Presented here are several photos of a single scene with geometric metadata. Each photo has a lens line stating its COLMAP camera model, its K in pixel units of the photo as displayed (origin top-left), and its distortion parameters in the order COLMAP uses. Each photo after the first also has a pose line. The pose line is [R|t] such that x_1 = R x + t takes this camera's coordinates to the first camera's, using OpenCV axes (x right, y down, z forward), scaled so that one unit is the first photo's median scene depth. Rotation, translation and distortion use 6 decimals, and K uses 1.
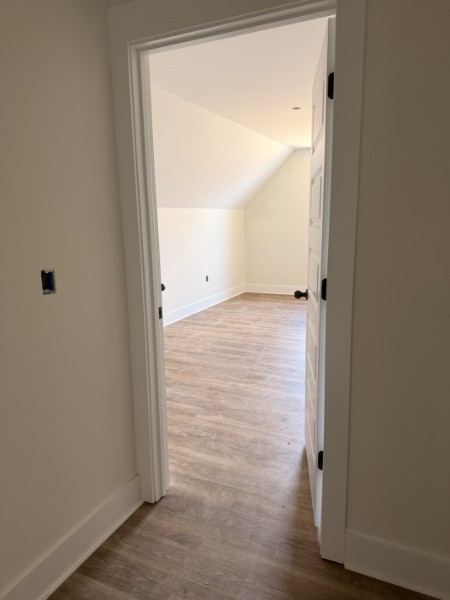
lens RADIAL K [[420.2, 0, 225.0], [0, 420.2, 300.0], [0, 0, 1]] dist [0.003076, 0.000440]
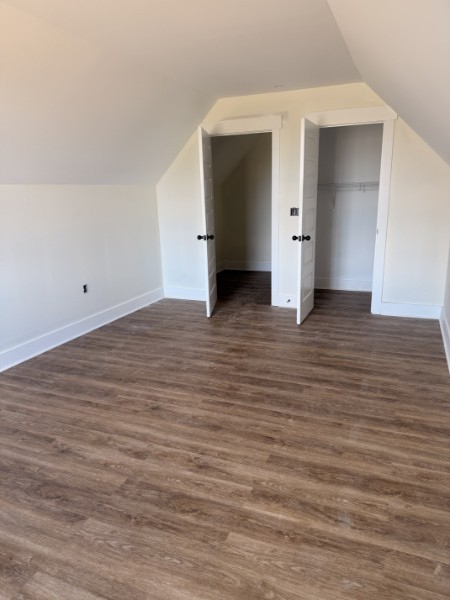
lens RADIAL K [[420.2, 0, 225.0], [0, 420.2, 300.0], [0, 0, 1]] dist [0.003076, 0.000440]
pose [[-0.998194, 0.048567, -0.035343, 0.110138], [0.028817, 0.903482, 0.427656, -0.315557], [0.052702, 0.425865, -0.903250, 1.586539]]
